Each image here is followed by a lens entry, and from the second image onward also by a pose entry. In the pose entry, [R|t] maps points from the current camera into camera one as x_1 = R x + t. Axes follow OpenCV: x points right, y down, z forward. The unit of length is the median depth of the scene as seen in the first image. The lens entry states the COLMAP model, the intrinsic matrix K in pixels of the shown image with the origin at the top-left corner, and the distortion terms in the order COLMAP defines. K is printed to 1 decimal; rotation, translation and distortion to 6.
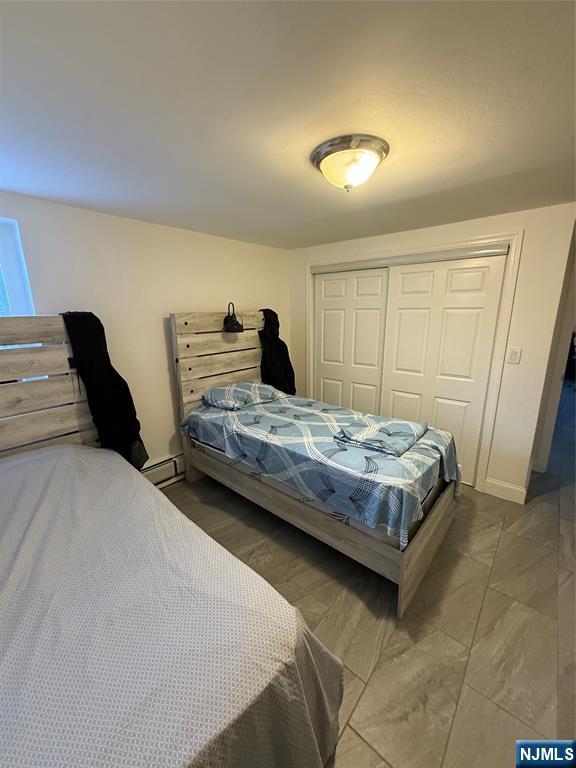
lens RADIAL K [[304.7, 0, 288.0], [0, 304.7, 384.0], [0, 0, 1]] dist [0.002613, 0.000071]
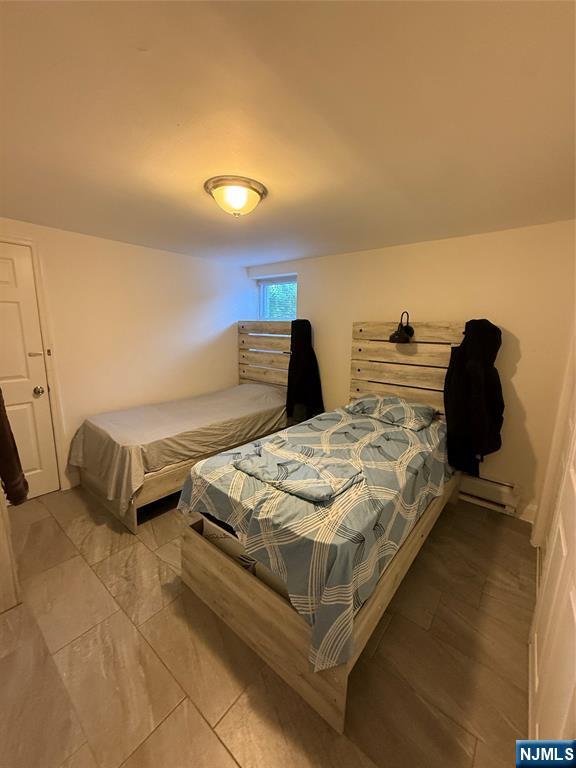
lens RADIAL K [[304.7, 0, 288.0], [0, 304.7, 384.0], [0, 0, 1]] dist [0.002613, 0.000071]
pose [[0.030597, 0.202650, -0.978773, 0.840187], [-0.257660, 0.947736, 0.188169, -0.153091], [0.965751, 0.246433, 0.081212, 0.688281]]
